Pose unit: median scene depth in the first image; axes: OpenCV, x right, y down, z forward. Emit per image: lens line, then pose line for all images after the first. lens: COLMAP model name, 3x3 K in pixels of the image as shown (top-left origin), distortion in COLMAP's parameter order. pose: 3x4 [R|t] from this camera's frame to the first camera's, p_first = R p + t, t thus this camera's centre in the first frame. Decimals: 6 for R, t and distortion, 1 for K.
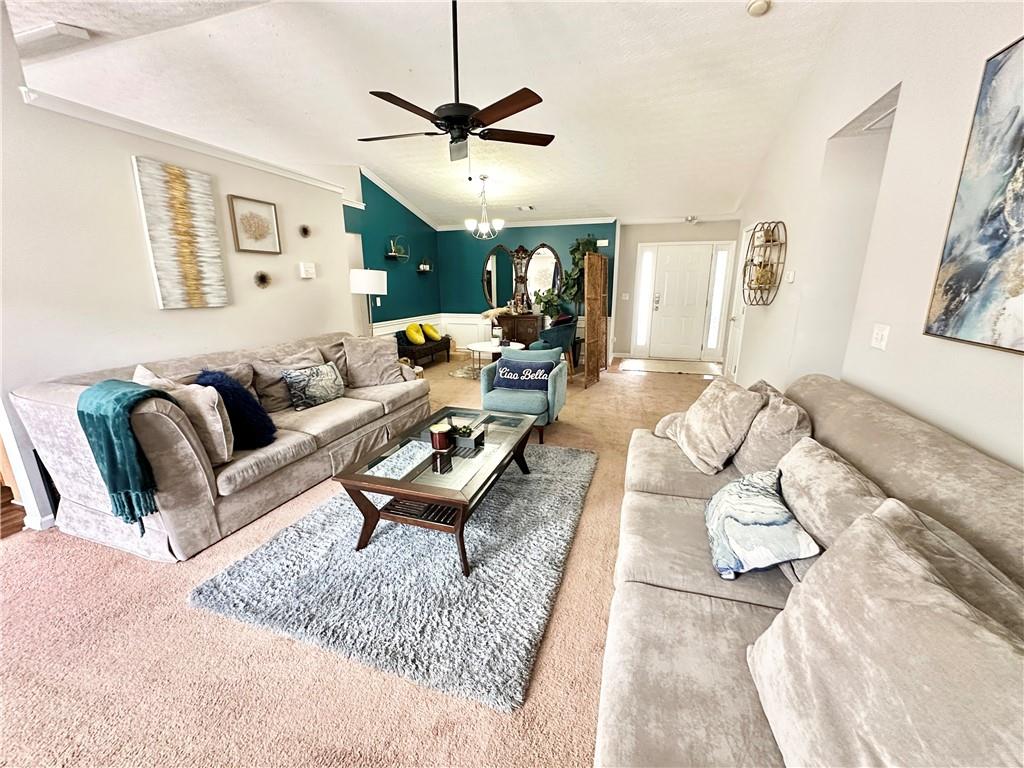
lens RADIAL K [[406.2, 0, 514.1], [0, 406.2, 386.1], [0, 0, 1]] dist [-0.005643, 0.000616]
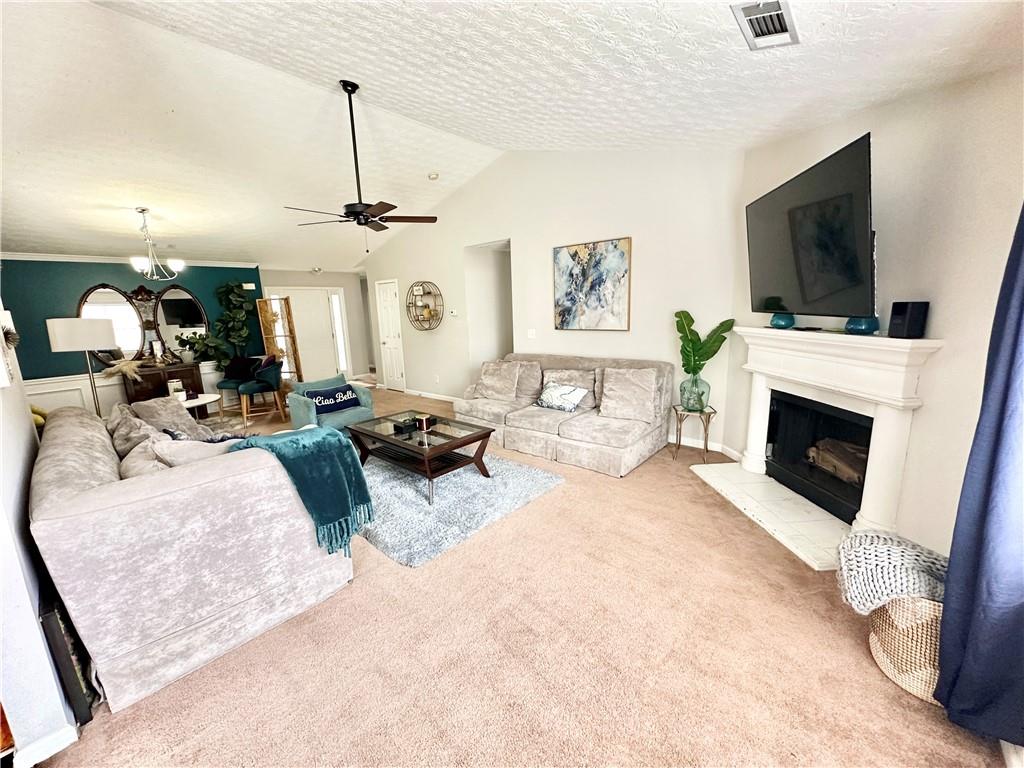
lens RADIAL K [[406.2, 0, 512.0], [0, 406.2, 385.8], [0, 0, 1]] dist [-0.005643, 0.000616]
pose [[0.404396, -0.184609, 0.895758, -0.491752], [0.263894, 0.961312, 0.078983, -0.012941], [-0.875684, 0.204445, 0.437469, 0.010349]]
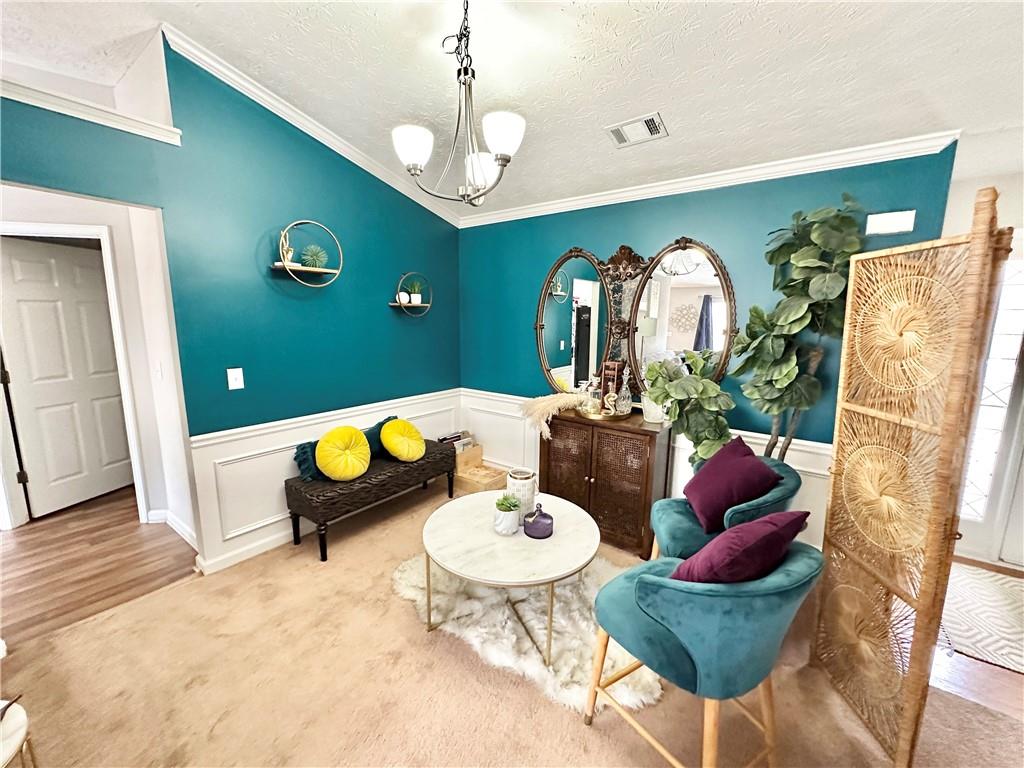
lens RADIAL K [[406.2, 0, 513.3], [0, 406.2, 384.0], [0, 0, 1]] dist [-0.005643, 0.000616]
pose [[0.948438, 0.068468, -0.309478, 0.049551], [-0.096074, 0.992556, -0.074843, -0.181811], [0.302050, 0.100717, 0.947957, 0.641300]]
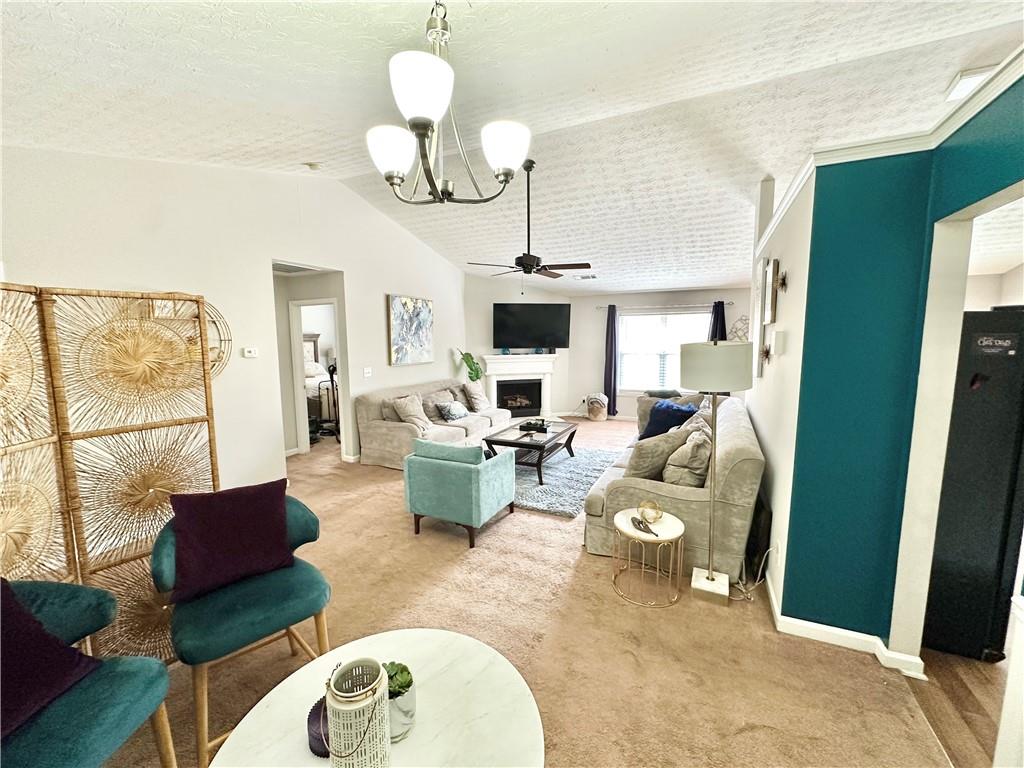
lens RADIAL K [[406.2, 0, 509.1], [0, 406.2, 385.6], [0, 0, 1]] dist [-0.005643, 0.000616]
pose [[-0.988839, -0.002603, 0.148963, -0.117909], [0.051135, 0.933183, 0.355744, -0.290822], [-0.139936, 0.359391, -0.922635, 1.043007]]
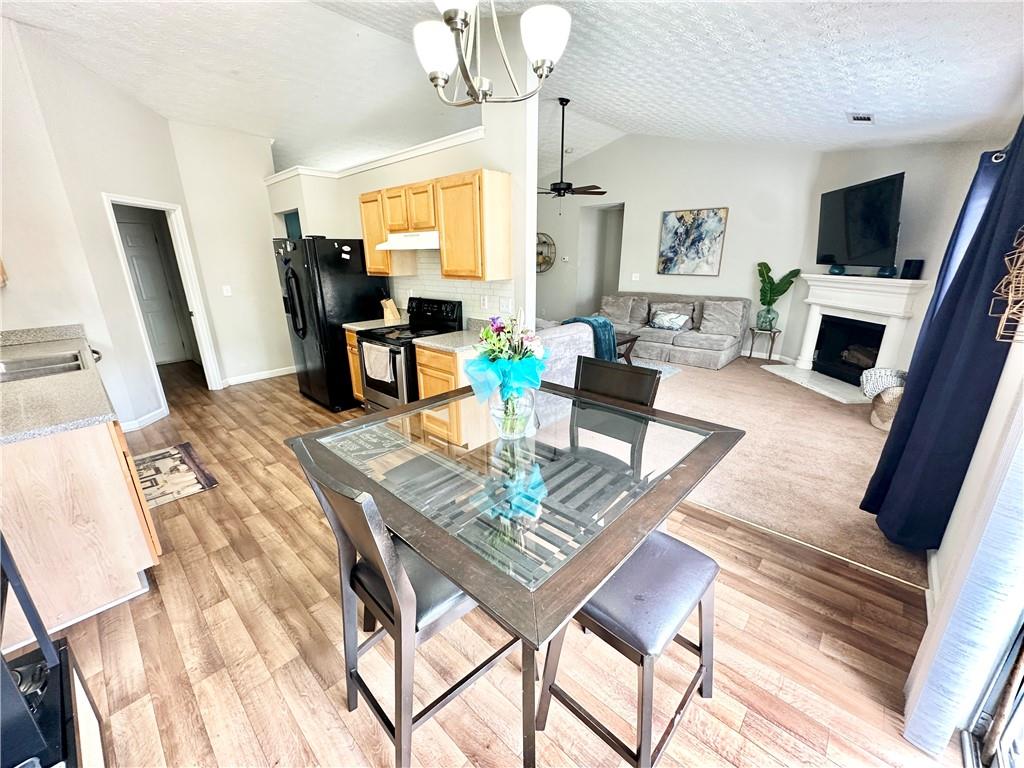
lens RADIAL K [[406.2, 0, 511.7], [0, 406.2, 384.8], [0, 0, 1]] dist [-0.005643, 0.000616]
pose [[0.427952, -0.270886, 0.862252, -0.895293], [0.232201, 0.954958, 0.184765, -0.041236], [-0.873464, 0.121145, 0.471576, 0.124682]]
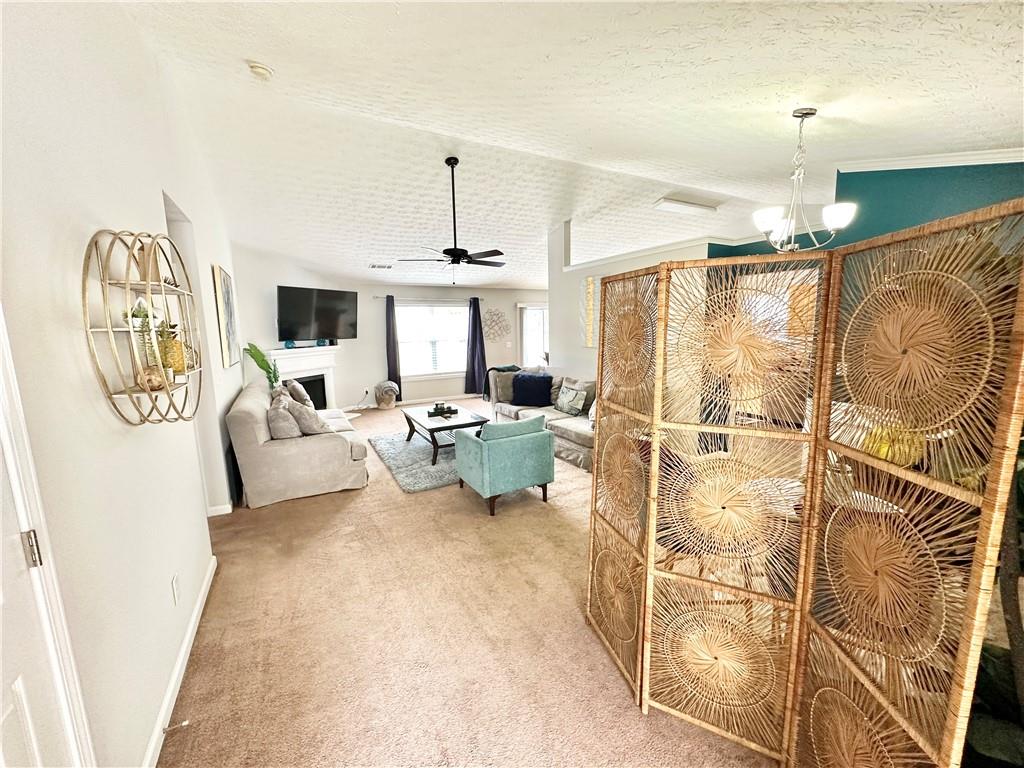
lens RADIAL K [[406.2, 0, 513.0], [0, 406.2, 383.7], [0, 0, 1]] dist [-0.005643, 0.000616]
pose [[-0.697828, 0.123880, -0.705471, 0.392734], [-0.154076, 0.935911, 0.316751, -0.269872], [0.699497, 0.329734, -0.634018, 0.949412]]
